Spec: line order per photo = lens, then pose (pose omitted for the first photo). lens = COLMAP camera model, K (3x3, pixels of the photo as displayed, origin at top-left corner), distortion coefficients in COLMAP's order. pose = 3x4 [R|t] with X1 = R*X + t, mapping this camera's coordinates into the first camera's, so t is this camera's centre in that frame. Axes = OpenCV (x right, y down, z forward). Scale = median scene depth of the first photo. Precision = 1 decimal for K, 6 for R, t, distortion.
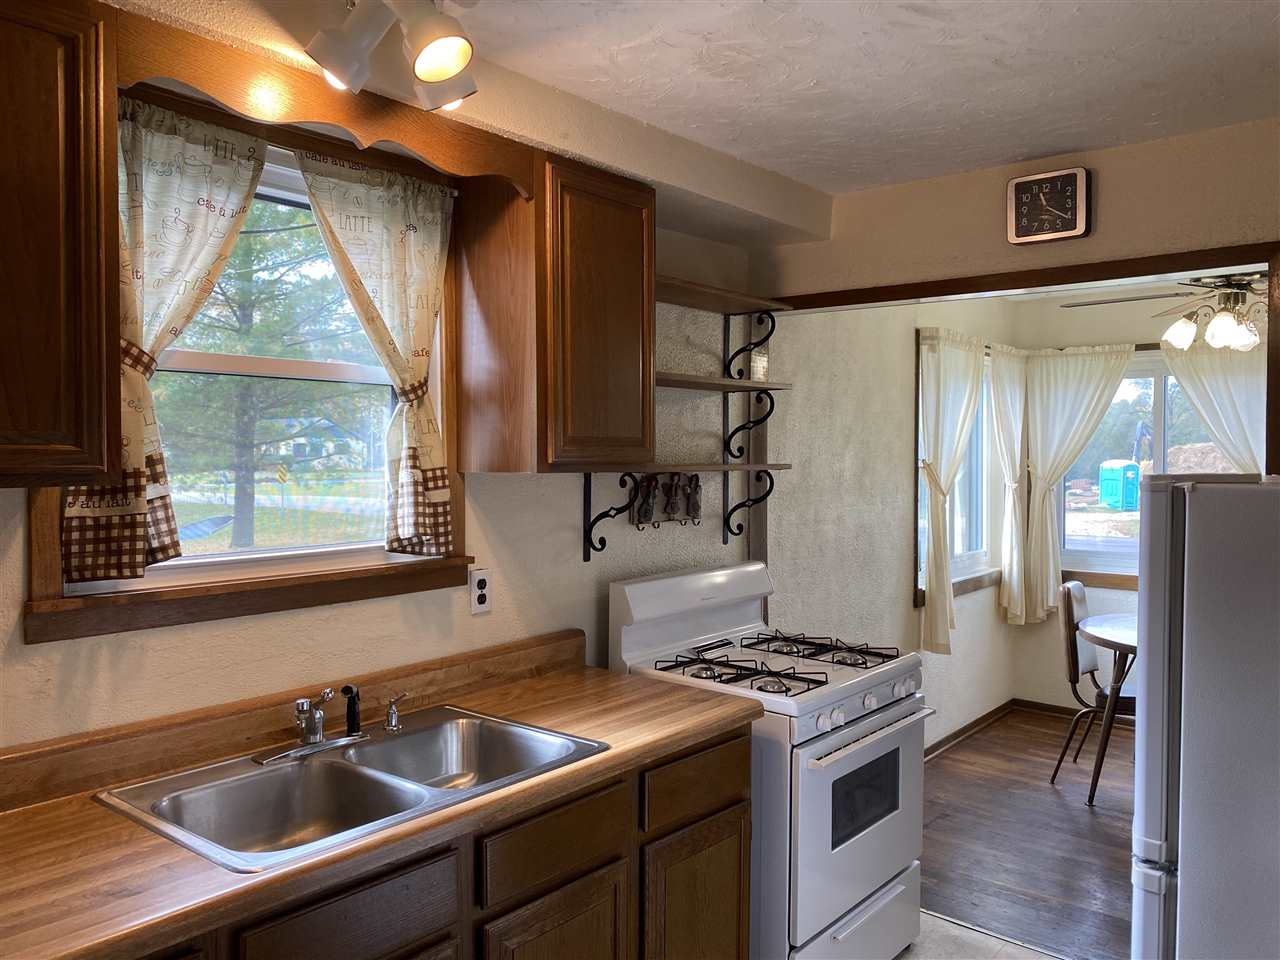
lens RADIAL K [[928.4, 0, 668.1], [0, 928.4, 479.3], [0, 0, 1]] dist [0.002669, -0.129848]
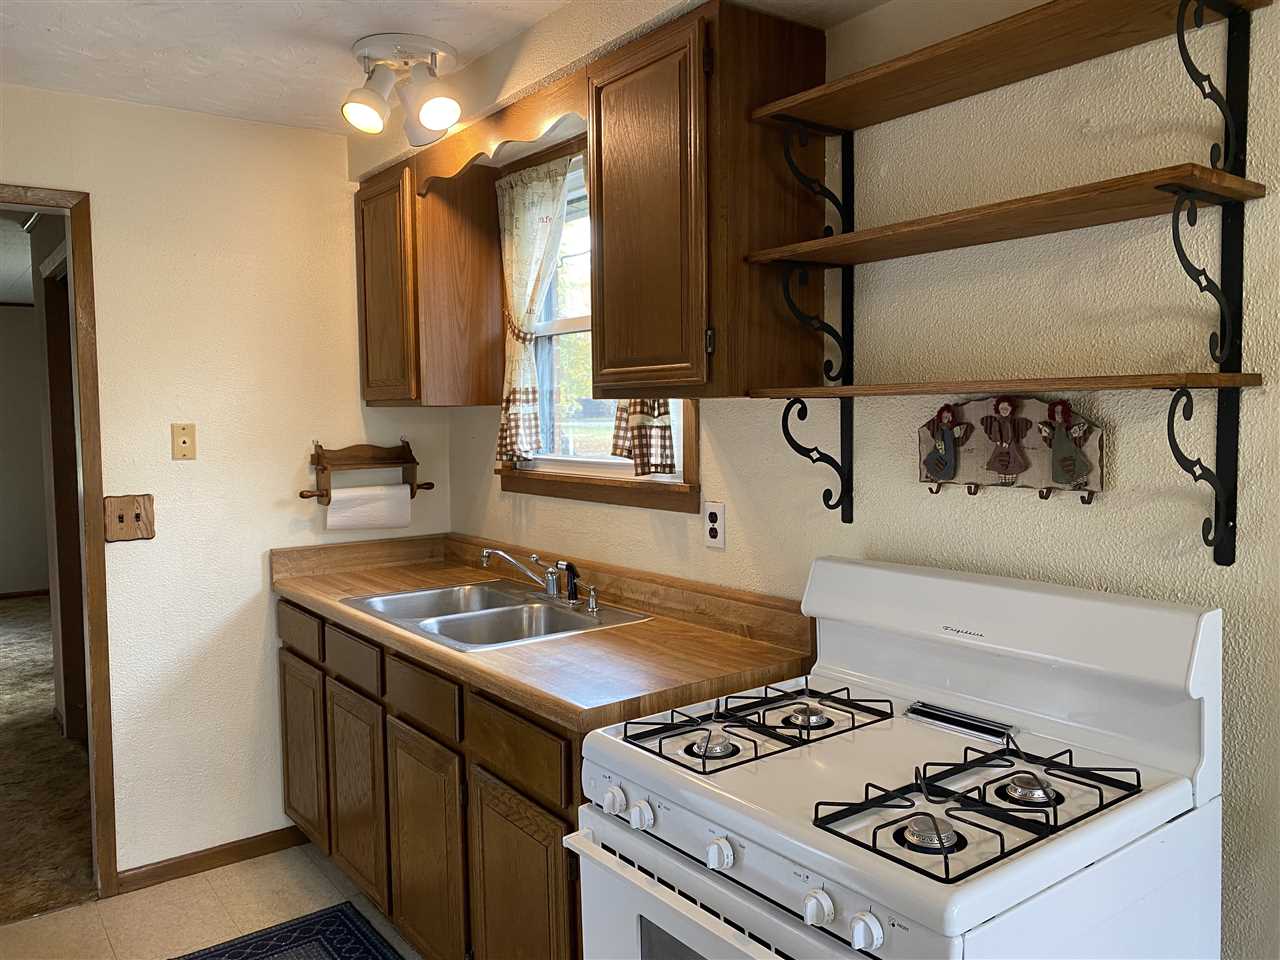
lens RADIAL K [[983.5, 0, 640.2], [0, 983.5, 468.6], [0, 0, 1]] dist [0.096785, -0.171944]
pose [[-0.238843, 0.061261, -0.969124, 0.573453], [-0.012872, 0.997721, 0.066241, -0.001361], [0.970973, 0.028296, -0.237510, 0.850898]]
